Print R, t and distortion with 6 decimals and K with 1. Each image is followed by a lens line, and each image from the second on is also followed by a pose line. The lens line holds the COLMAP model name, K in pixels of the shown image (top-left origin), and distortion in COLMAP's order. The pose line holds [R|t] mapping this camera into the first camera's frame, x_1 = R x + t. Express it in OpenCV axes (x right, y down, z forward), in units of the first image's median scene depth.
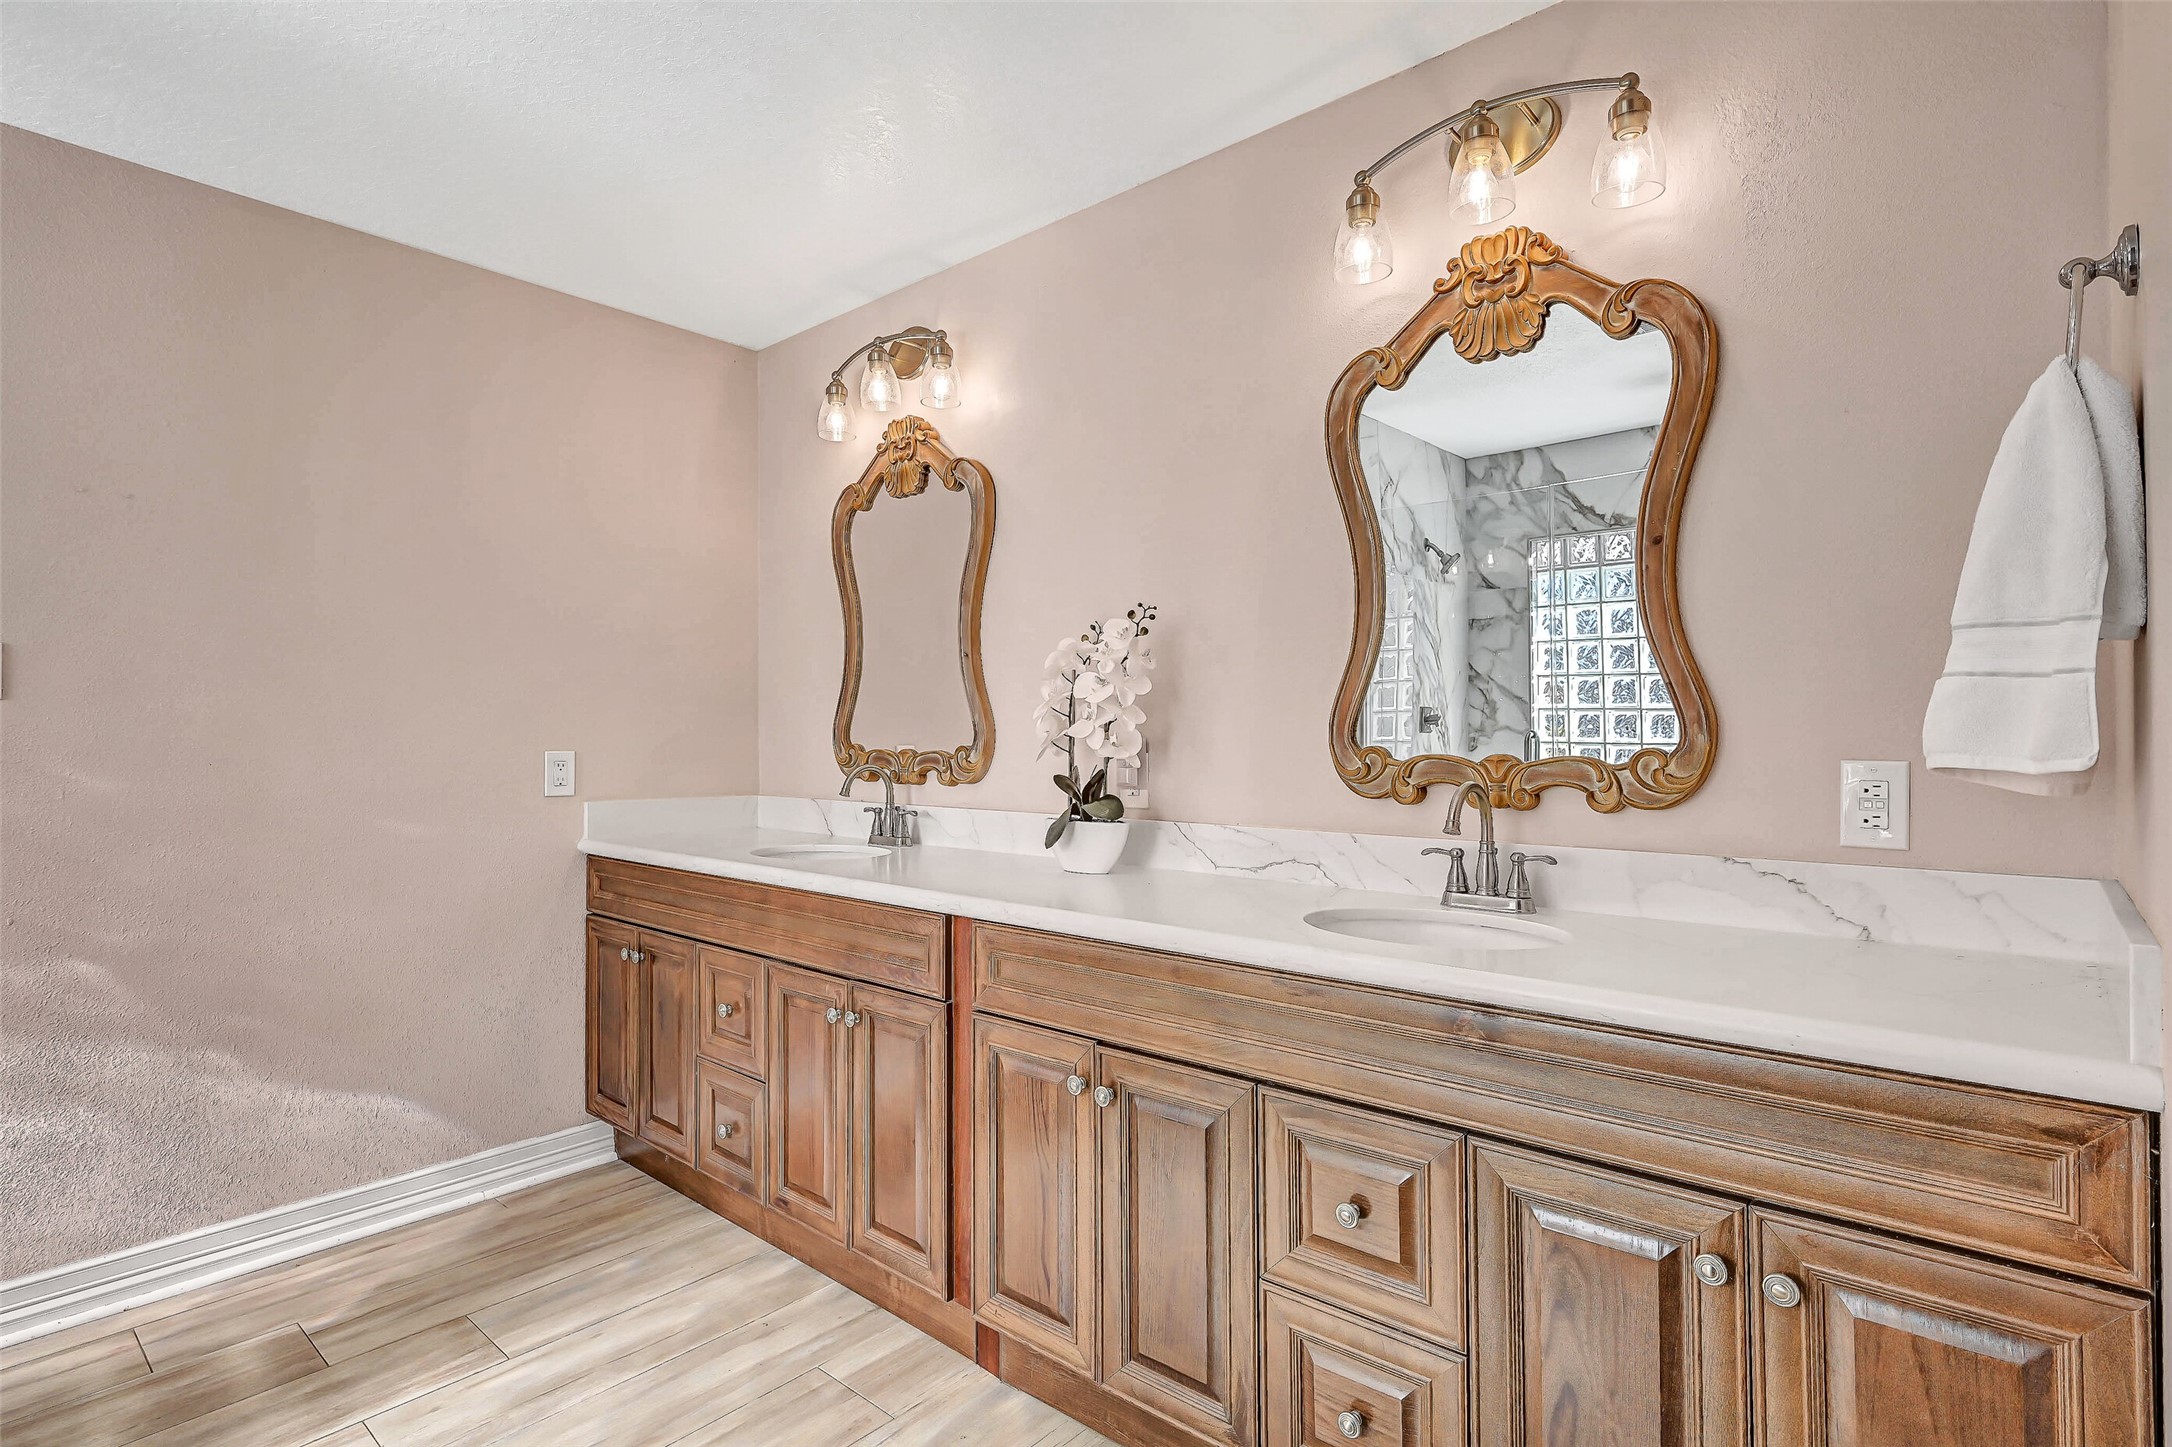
lens RADIAL K [[1058.6, 0, 1080.4], [0, 1058.6, 730.1], [0, 0, 1]] dist [-0.004241, 0.000460]
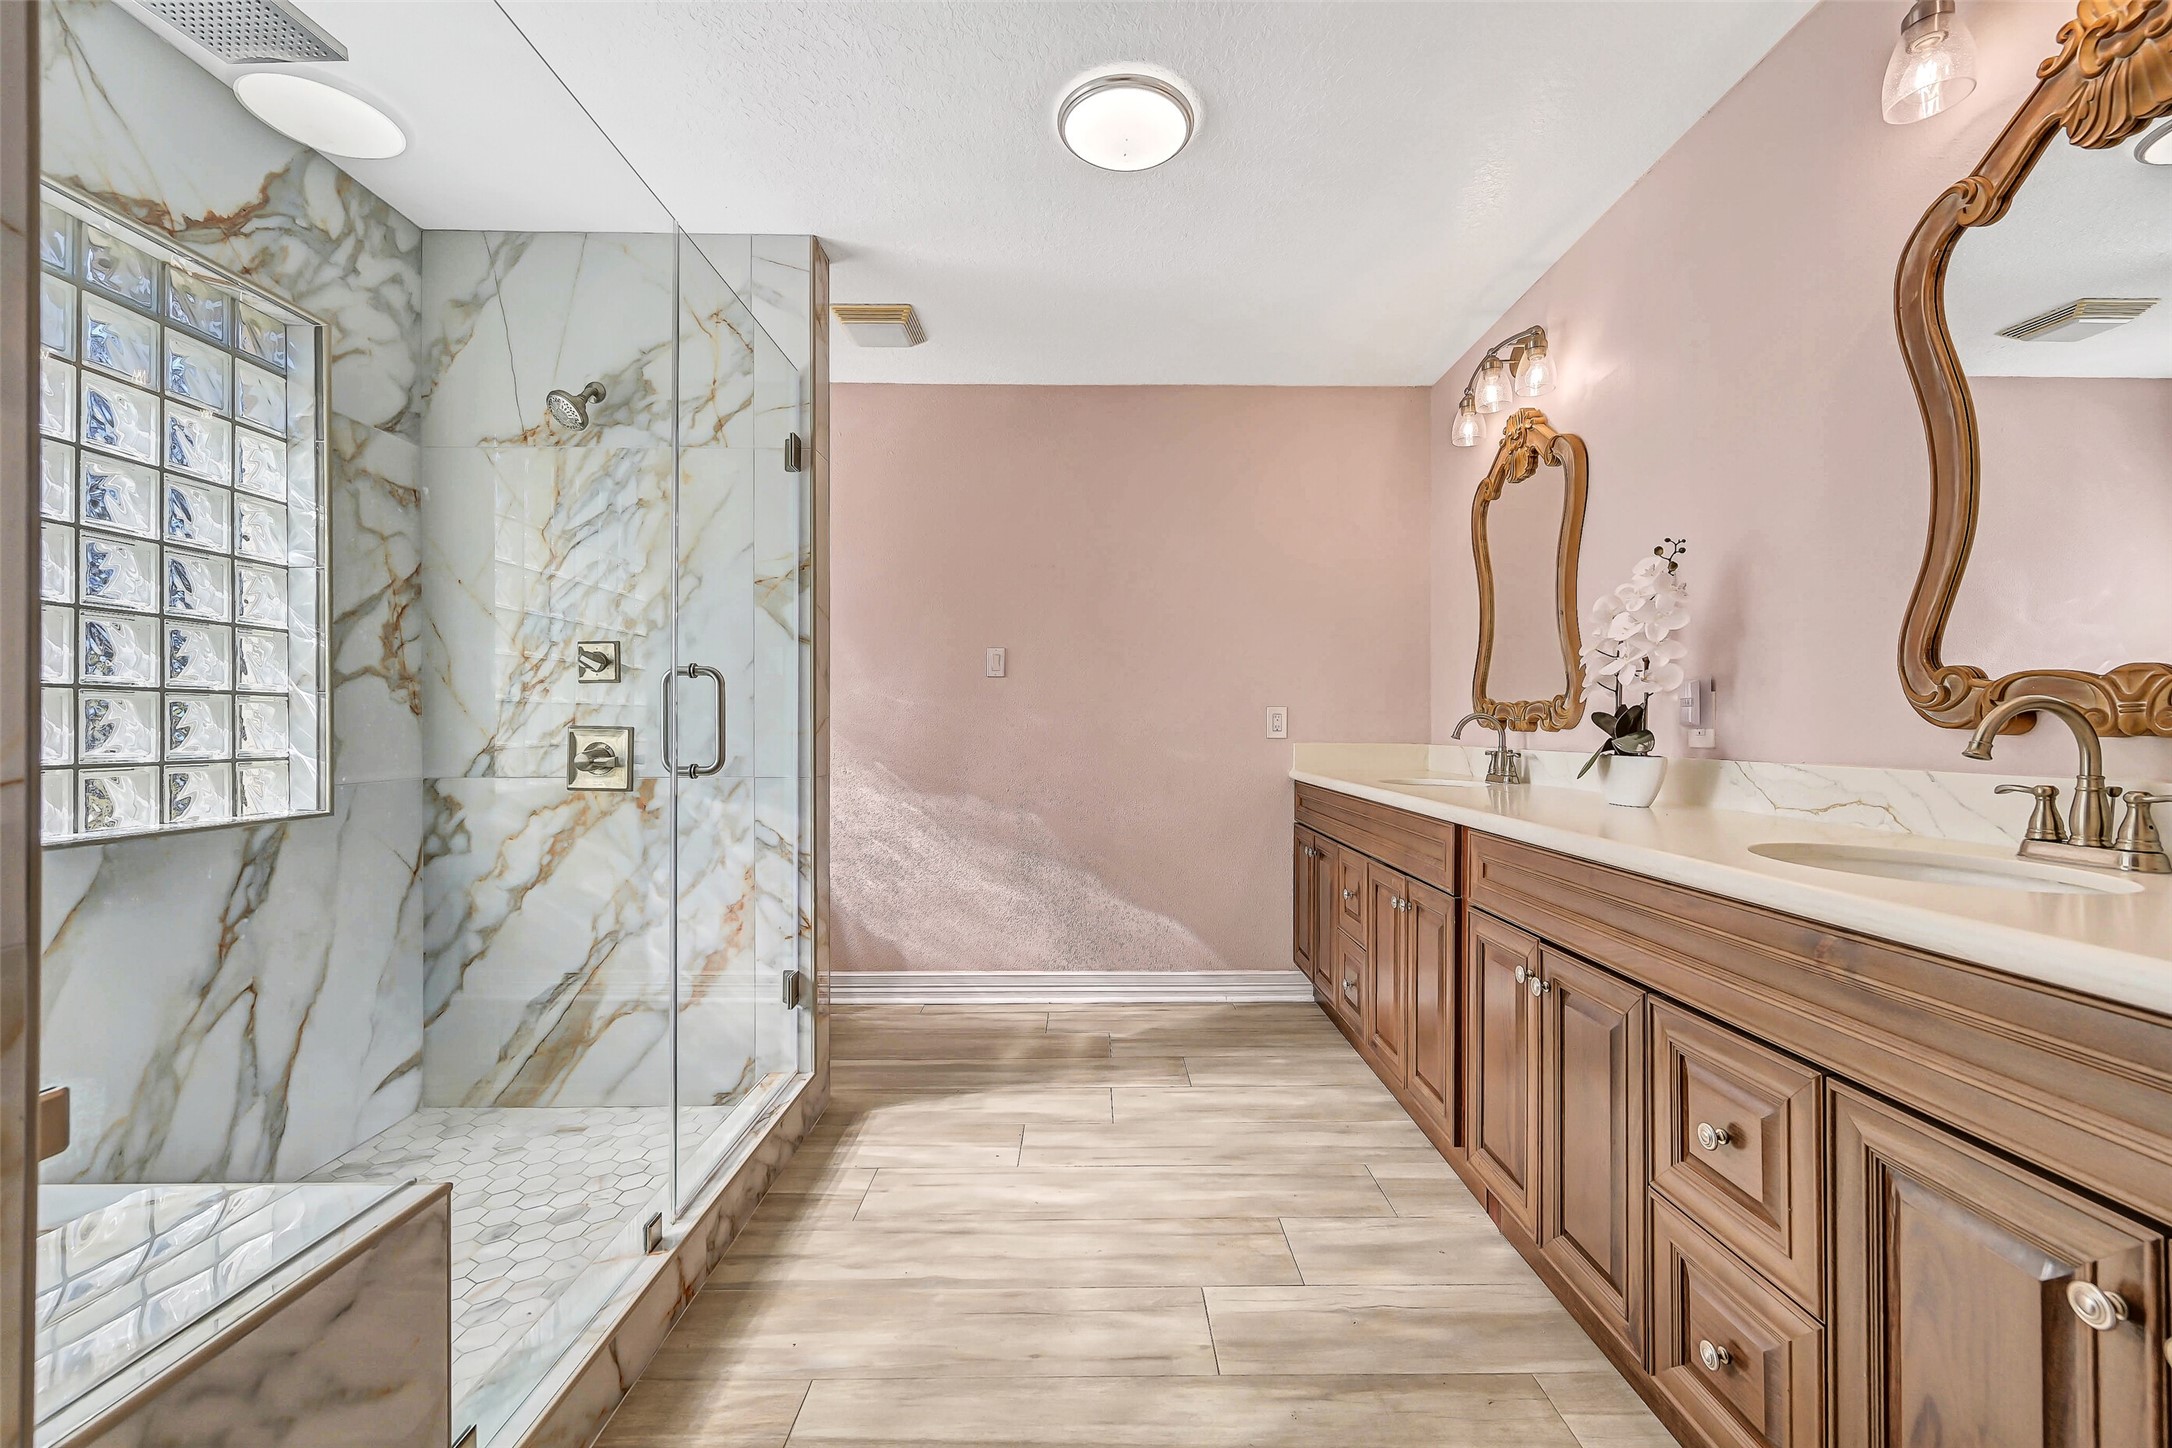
lens RADIAL K [[852.4, 0, 1083.4], [0, 852.4, 727.1], [0, 0, 1]] dist [-0.003016, 0.000744]
pose [[0.670939, 0.008032, -0.741469, 0.264320], [0.000276, 0.999939, 0.011082, 0.047050], [0.741512, -0.007640, 0.670896, 0.038090]]
